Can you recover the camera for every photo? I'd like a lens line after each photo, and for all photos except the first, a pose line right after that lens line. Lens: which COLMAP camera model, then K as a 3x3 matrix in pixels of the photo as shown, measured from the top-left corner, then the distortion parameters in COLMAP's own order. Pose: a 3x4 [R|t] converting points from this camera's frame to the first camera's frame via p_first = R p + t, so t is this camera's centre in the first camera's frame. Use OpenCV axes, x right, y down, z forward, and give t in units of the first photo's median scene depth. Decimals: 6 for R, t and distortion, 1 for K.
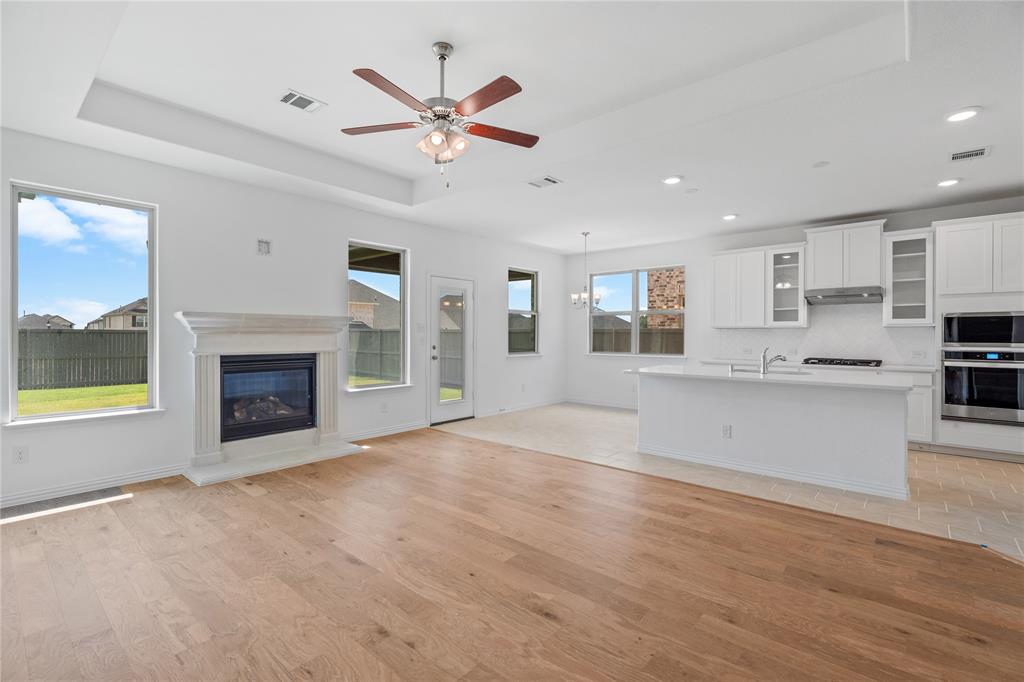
lens RADIAL K [[462.2, 0, 512.5], [0, 462.2, 335.5], [0, 0, 1]] dist [0.005650, -0.001789]
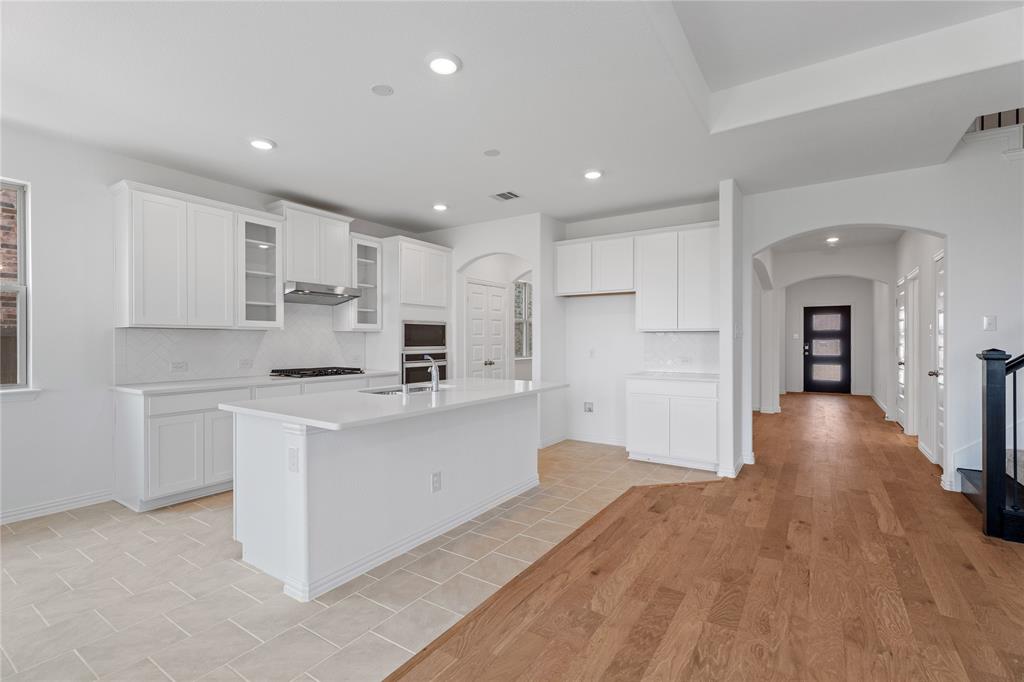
lens RADIAL K [[462.2, 0, 514.1], [0, 462.2, 342.6], [0, 0, 1]] dist [0.005650, -0.001789]
pose [[-0.129052, -0.005706, 0.991621, -0.308723], [0.001767, 0.999981, 0.005984, -0.001286], [-0.991636, 0.002524, -0.129039, 1.347196]]
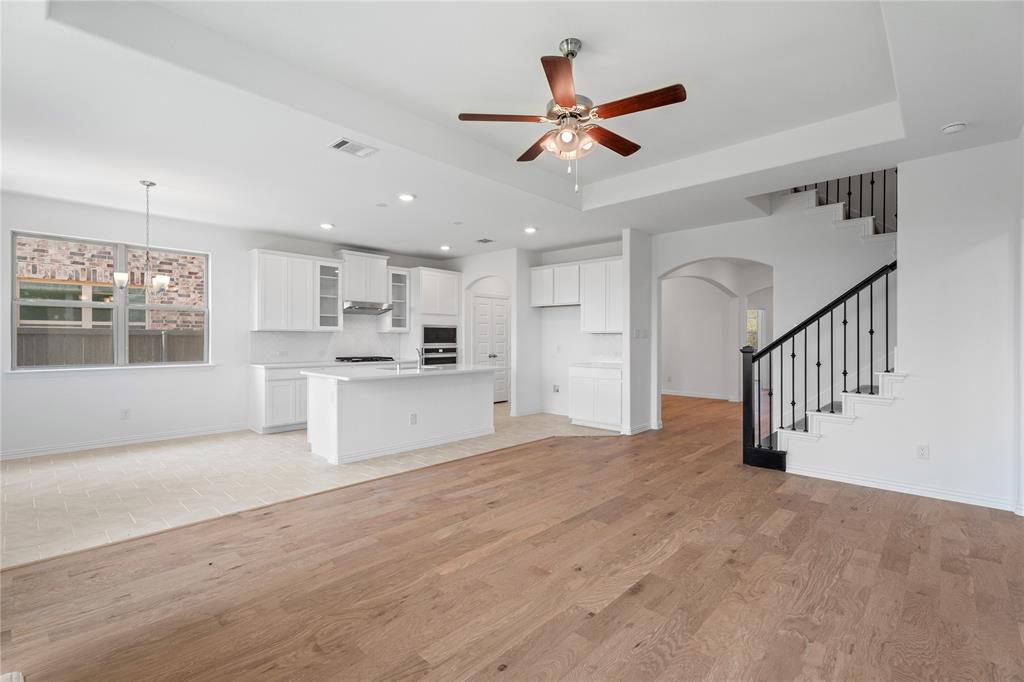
lens RADIAL K [[462.2, 0, 512.5], [0, 462.2, 338.4], [0, 0, 1]] dist [0.005650, -0.001789]
pose [[0.037790, -0.000572, 0.999286, -1.004230], [-0.001940, 0.999998, 0.000646, -0.004207], [-0.999284, -0.001963, 0.037788, 0.965571]]
